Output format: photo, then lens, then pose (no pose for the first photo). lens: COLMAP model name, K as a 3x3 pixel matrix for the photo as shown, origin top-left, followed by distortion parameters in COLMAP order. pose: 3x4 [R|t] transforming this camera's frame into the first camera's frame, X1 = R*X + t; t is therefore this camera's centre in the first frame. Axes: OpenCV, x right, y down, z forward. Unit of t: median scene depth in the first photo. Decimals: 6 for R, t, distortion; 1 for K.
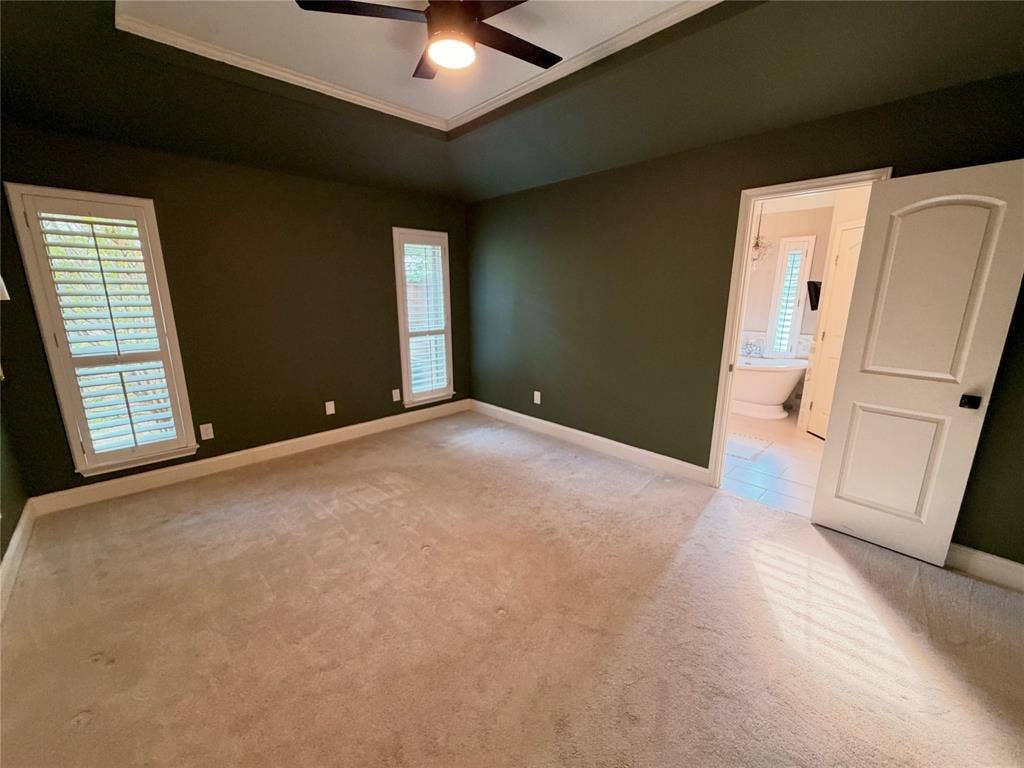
lens RADIAL K [[408.0, 0, 508.5], [0, 408.0, 381.1], [0, 0, 1]] dist [0.000569, -0.000625]
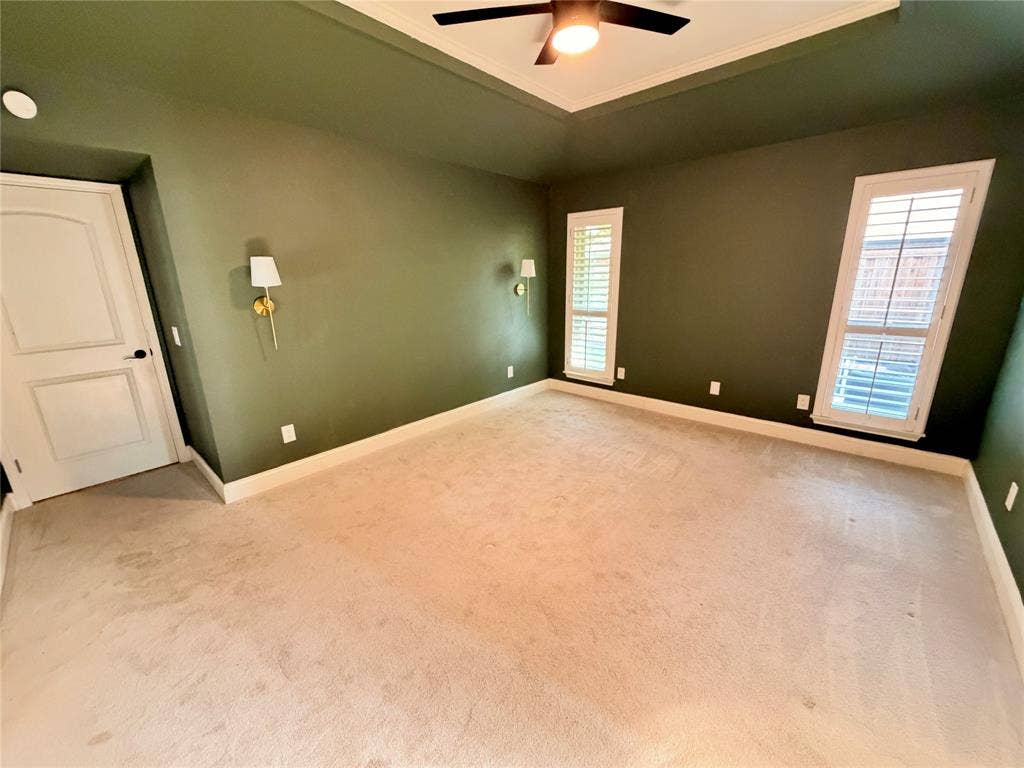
lens RADIAL K [[408.0, 0, 509.0], [0, 408.0, 386.3], [0, 0, 1]] dist [0.000569, -0.000625]
pose [[0.075116, 0.276378, -0.958109, 0.540490], [-0.192247, 0.946812, 0.258047, -0.111594], [0.978468, 0.164810, 0.124254, 0.432592]]
